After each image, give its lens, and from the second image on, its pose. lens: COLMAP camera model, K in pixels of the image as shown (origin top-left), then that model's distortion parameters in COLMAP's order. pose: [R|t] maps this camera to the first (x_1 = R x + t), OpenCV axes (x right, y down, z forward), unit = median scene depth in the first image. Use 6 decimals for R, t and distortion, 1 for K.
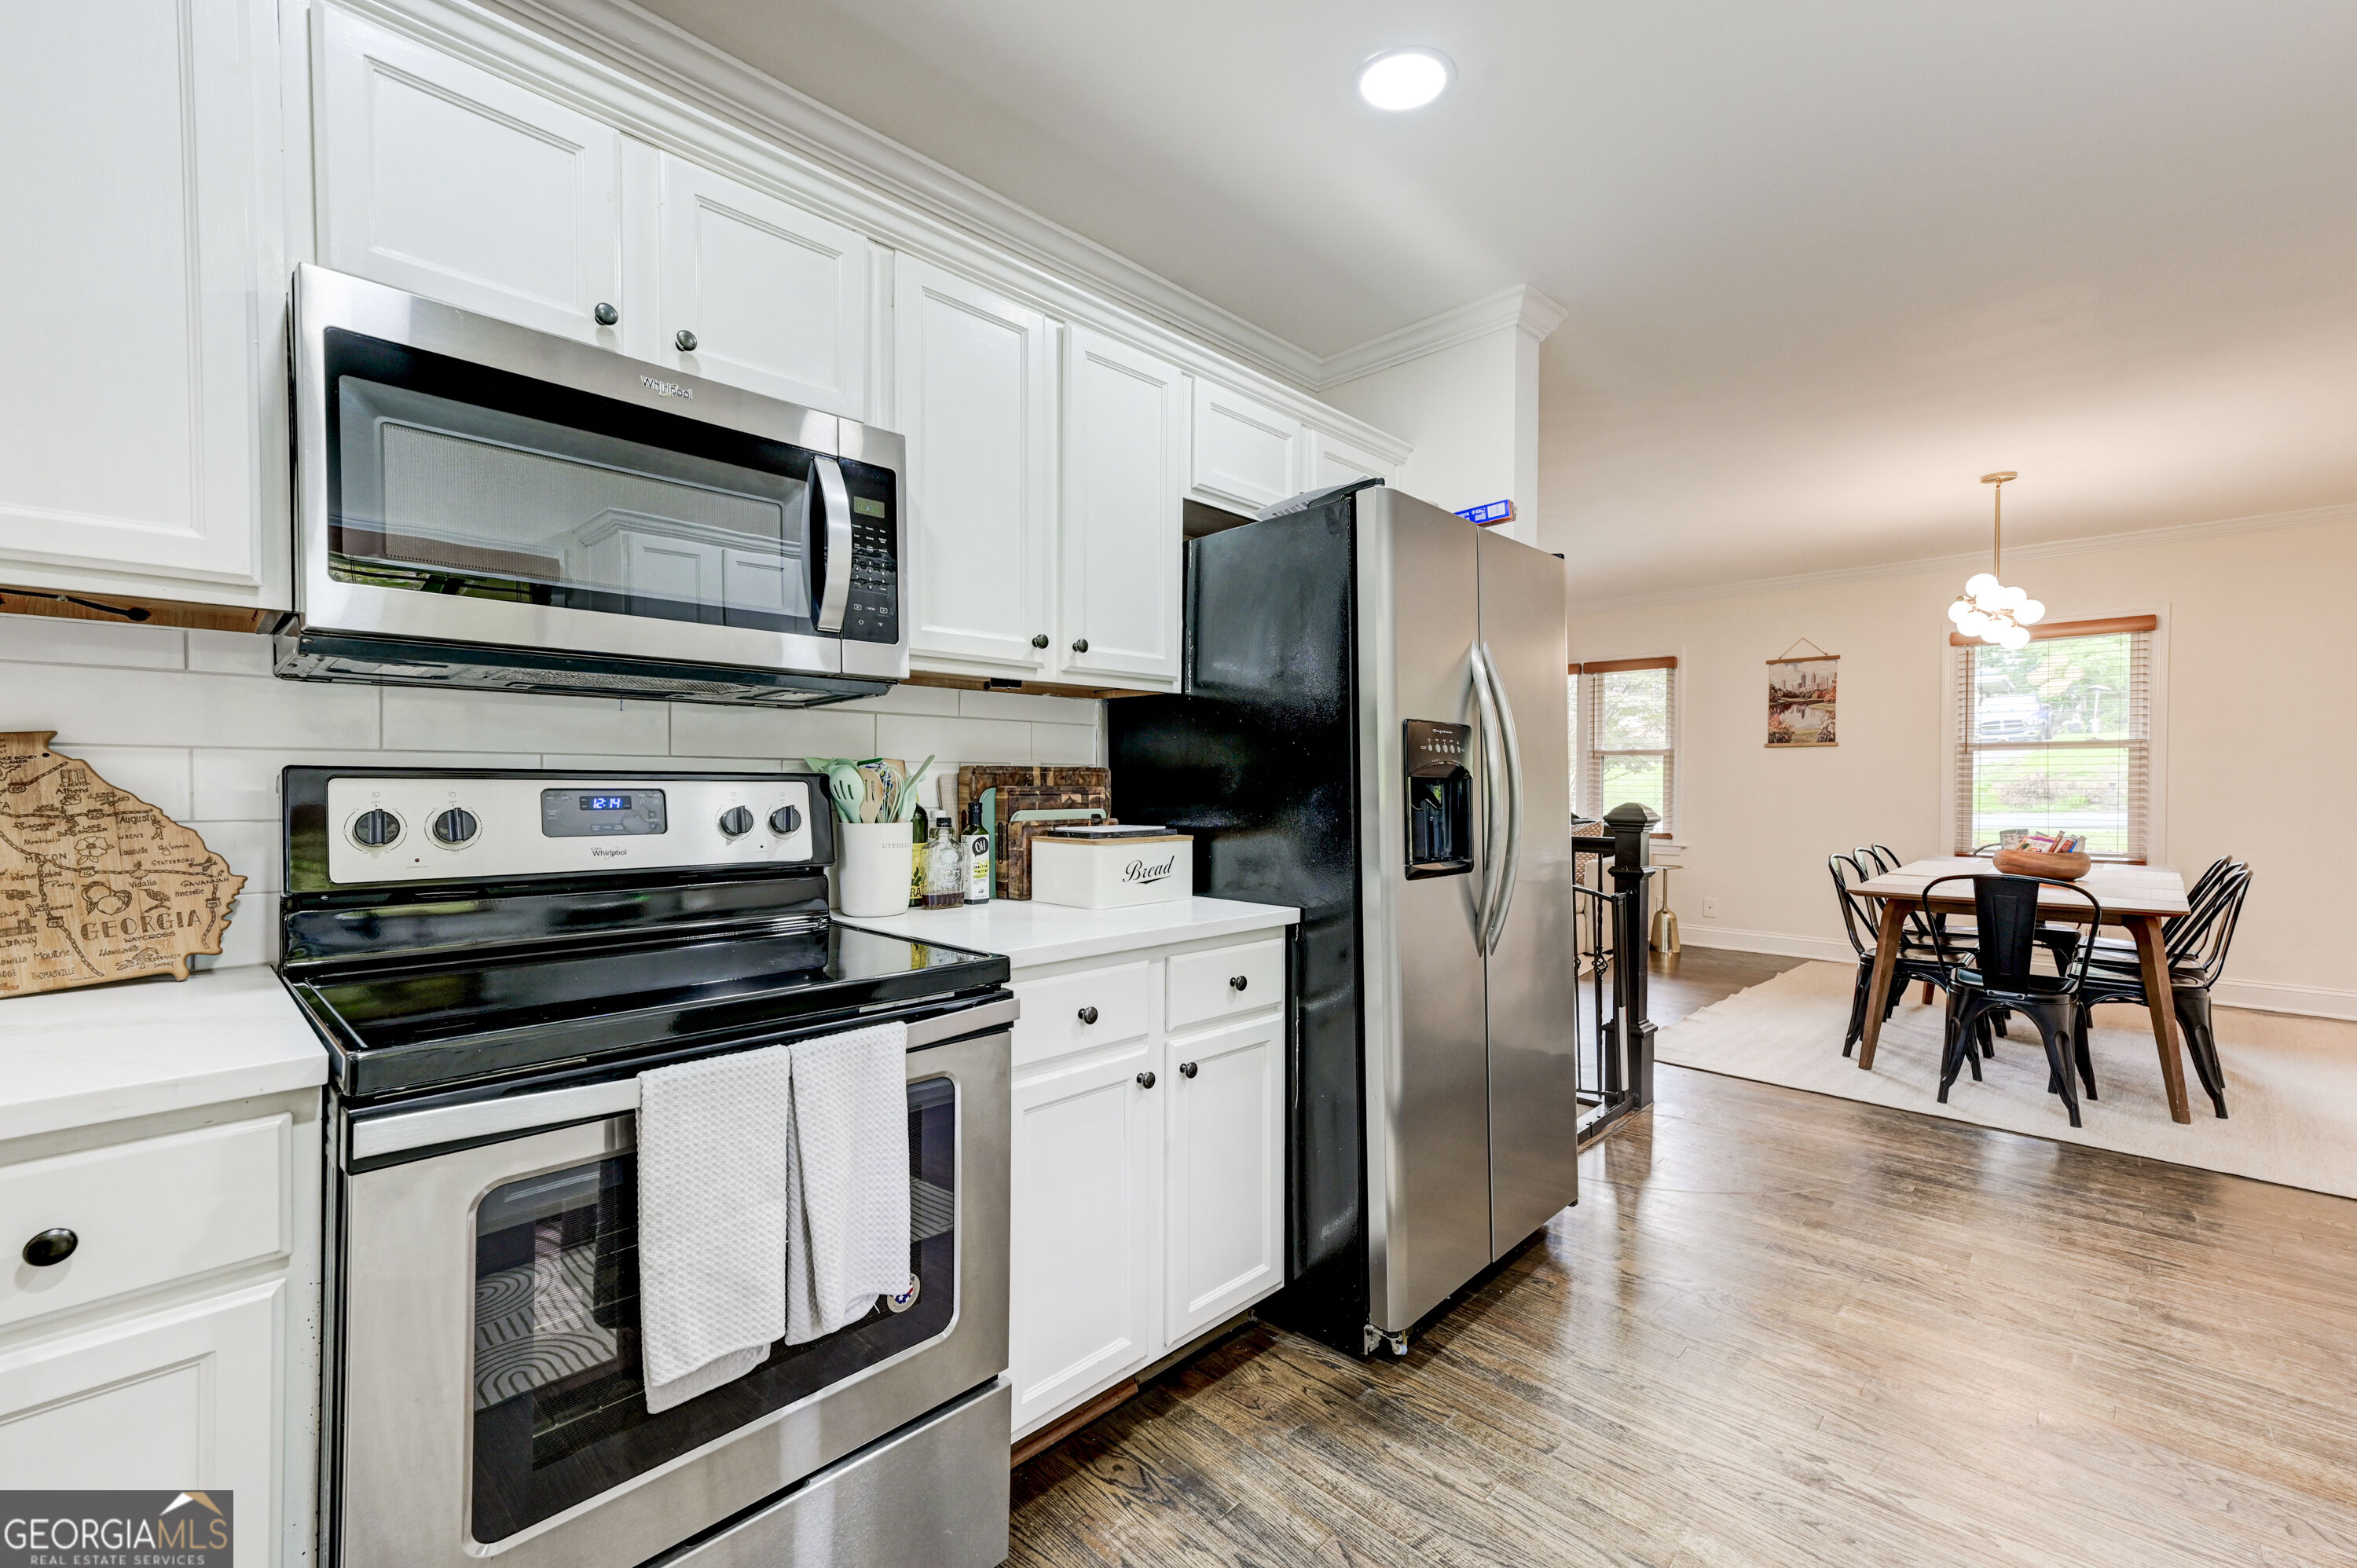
lens RADIAL K [[967.3, 0, 1178.5], [0, 967.3, 784.0], [0, 0, 1]] dist [-0.000267, 0.000128]
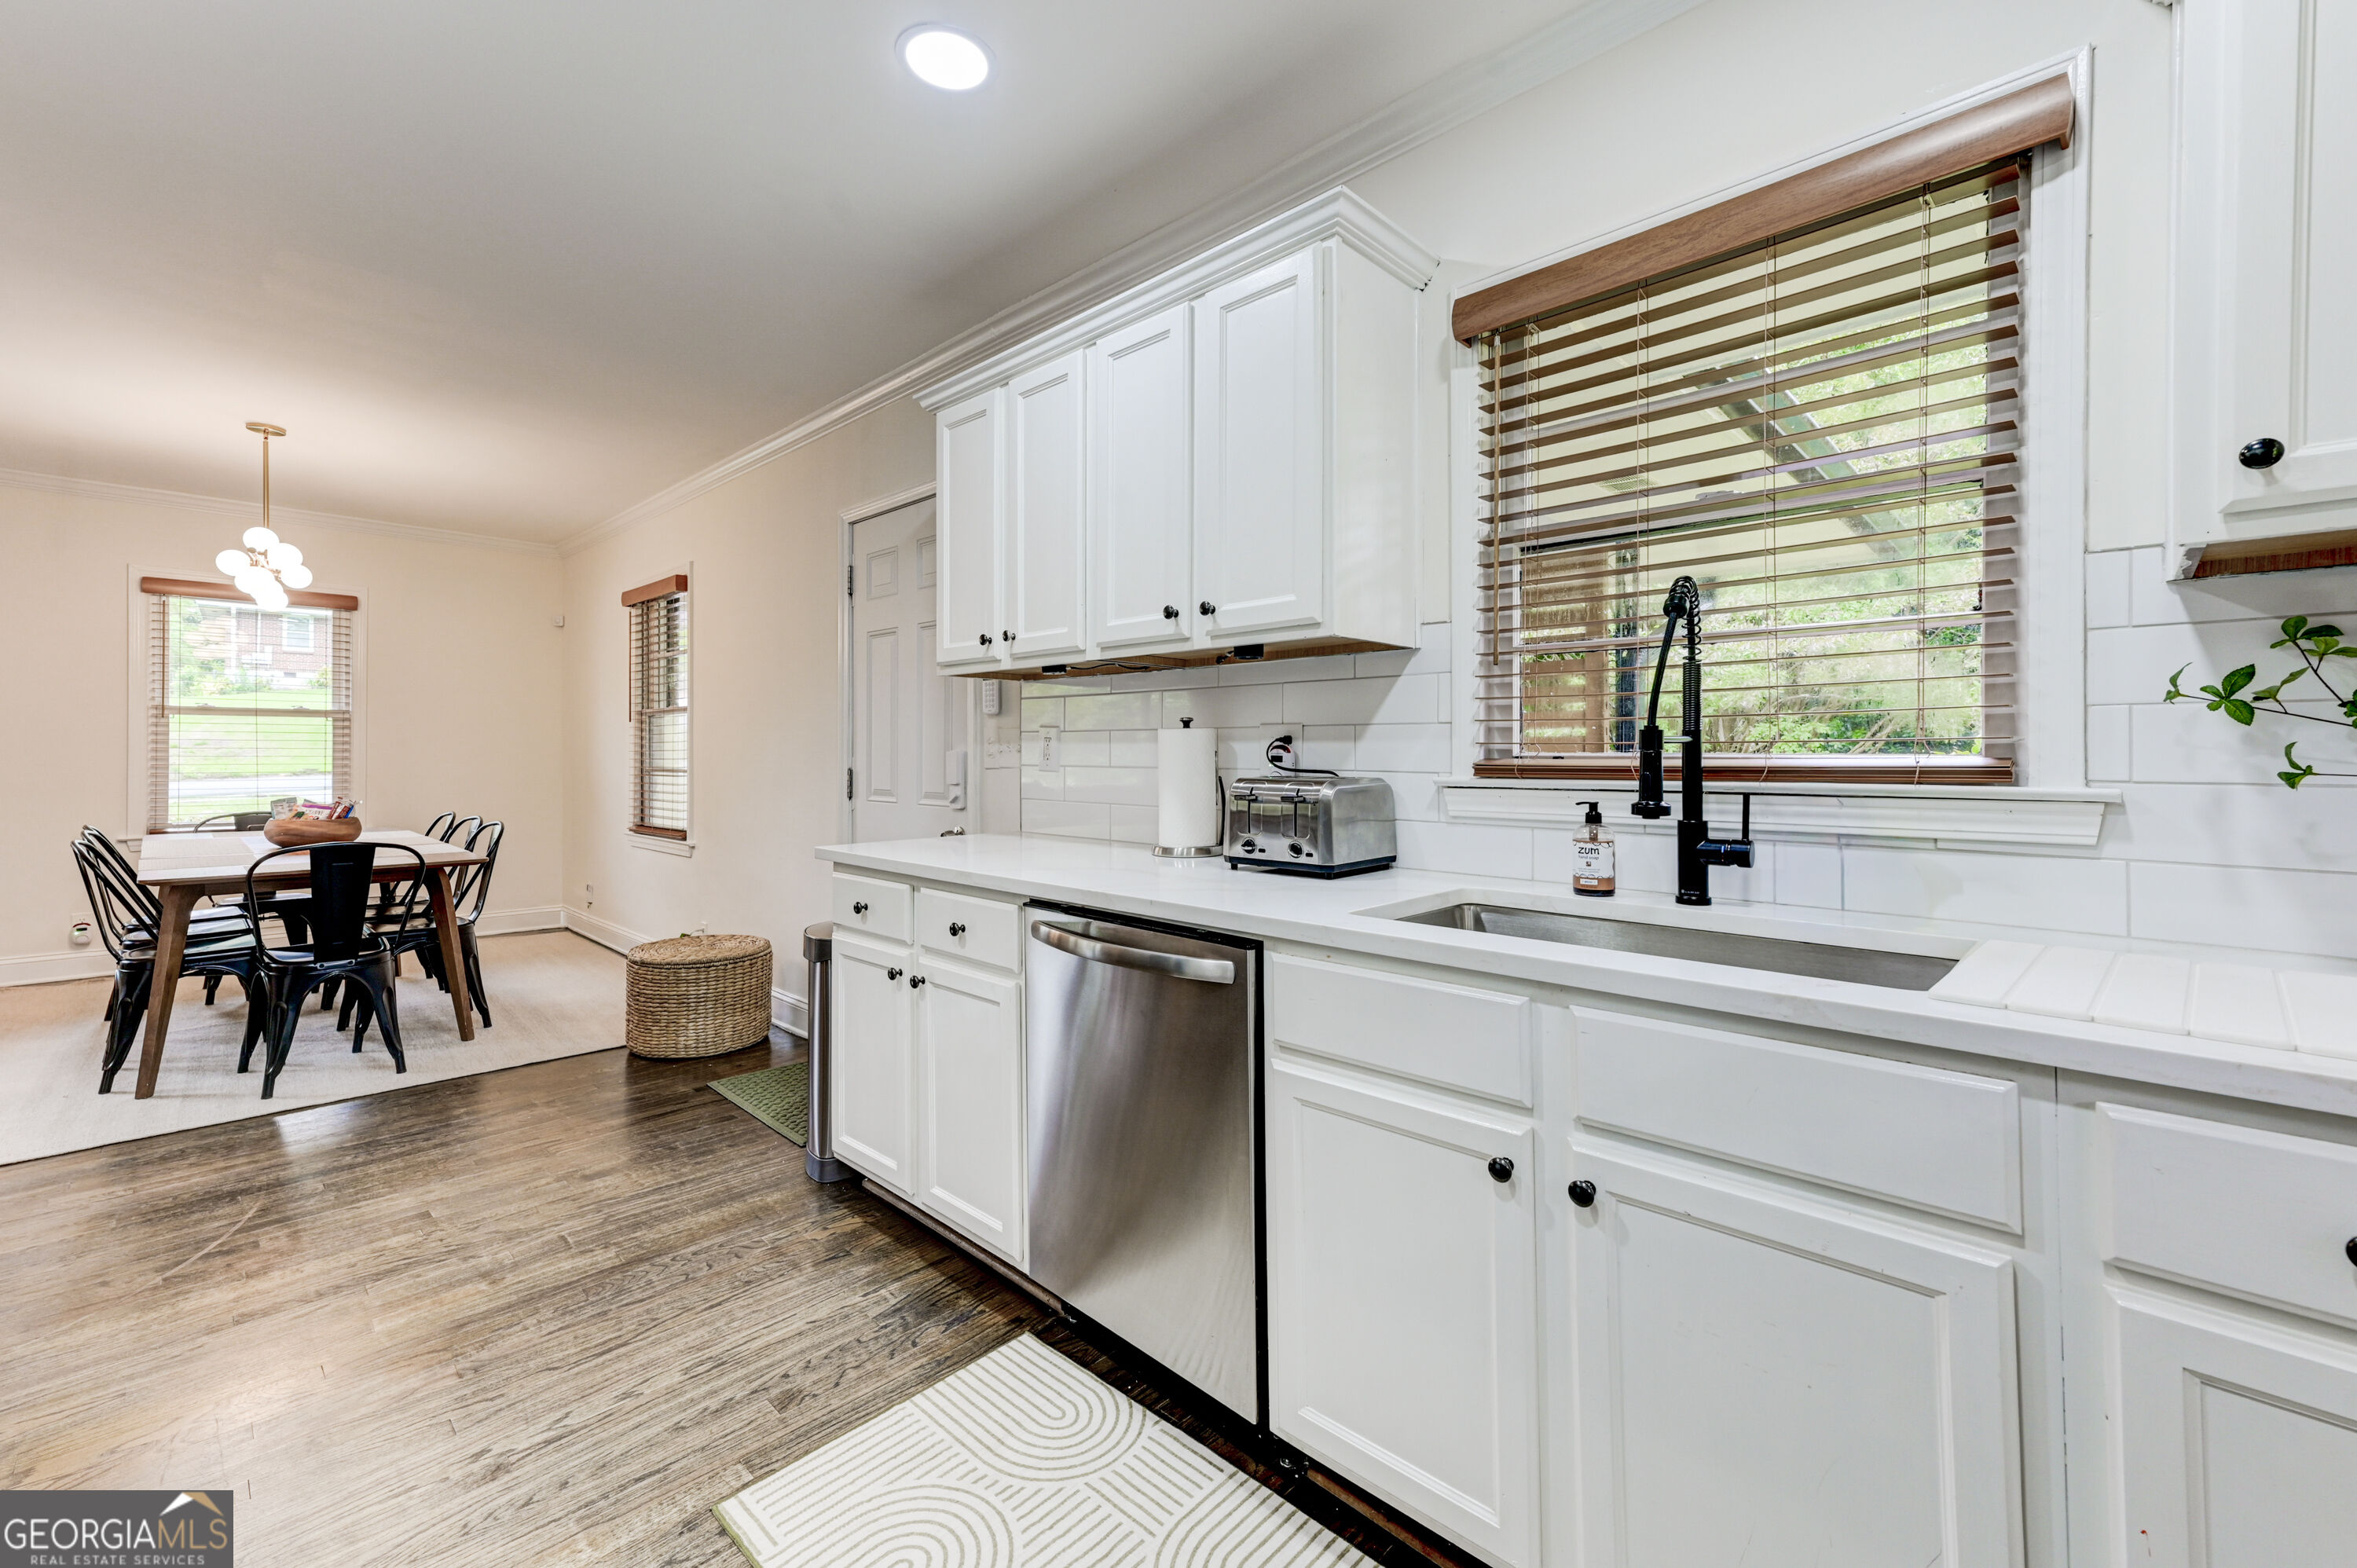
lens RADIAL K [[964.2, 0, 1180.8], [0, 964.2, 743.9], [0, 0, 1]] dist [0.000788, 0.000165]
pose [[-0.026212, 0.011522, 0.999590, -0.324286], [-0.001561, 0.999932, -0.011567, 0.005787], [-0.999655, -0.001864, -0.026192, 0.339309]]
